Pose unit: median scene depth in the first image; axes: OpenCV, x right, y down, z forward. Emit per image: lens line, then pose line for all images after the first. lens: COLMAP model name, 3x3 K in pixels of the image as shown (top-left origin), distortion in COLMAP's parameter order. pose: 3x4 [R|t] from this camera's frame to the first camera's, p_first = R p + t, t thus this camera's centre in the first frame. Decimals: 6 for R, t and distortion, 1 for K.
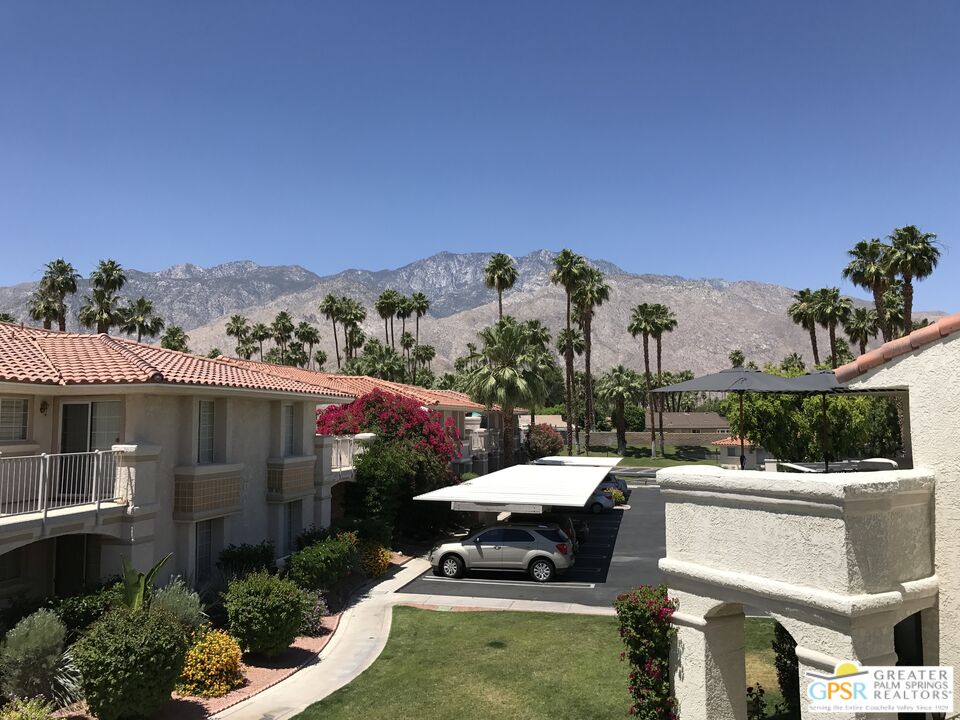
lens RADIAL K [[778.9, 0, 476.7], [0, 778.9, 365.3], [0, 0, 1]] dist [0.032067, -0.041490]
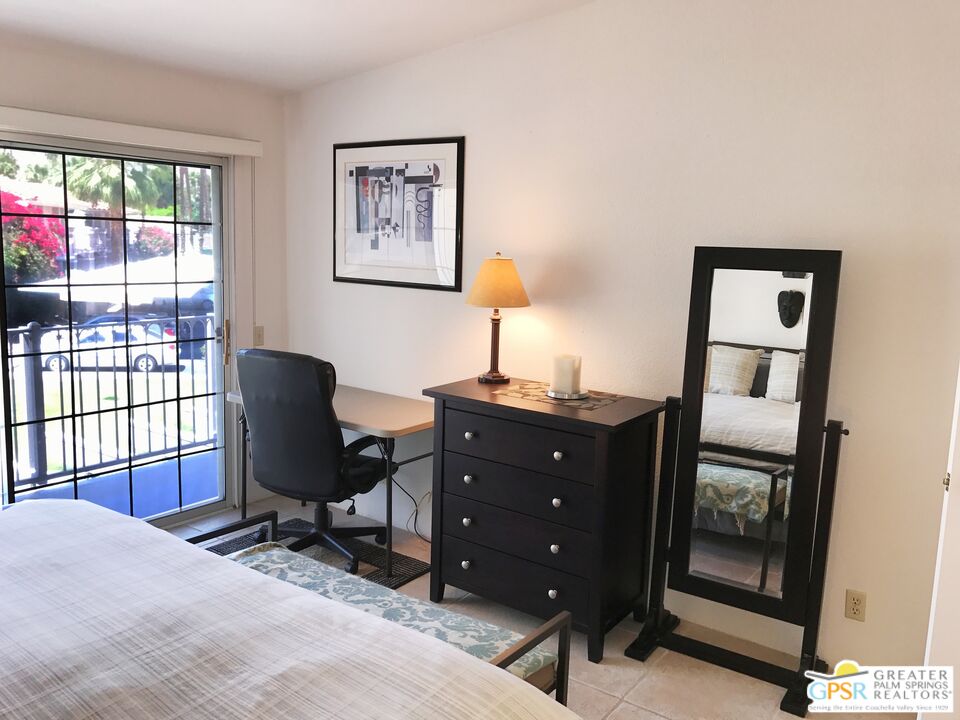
lens RADIAL K [[778.9, 0, 484.1], [0, 778.9, 353.9], [0, 0, 1]] dist [0.032067, -0.041490]
pose [[0.887626, -0.030336, 0.459564, -0.007080], [-0.074963, 0.975007, 0.209147, -0.006911], [-0.454423, -0.220094, 0.863168, -0.118373]]
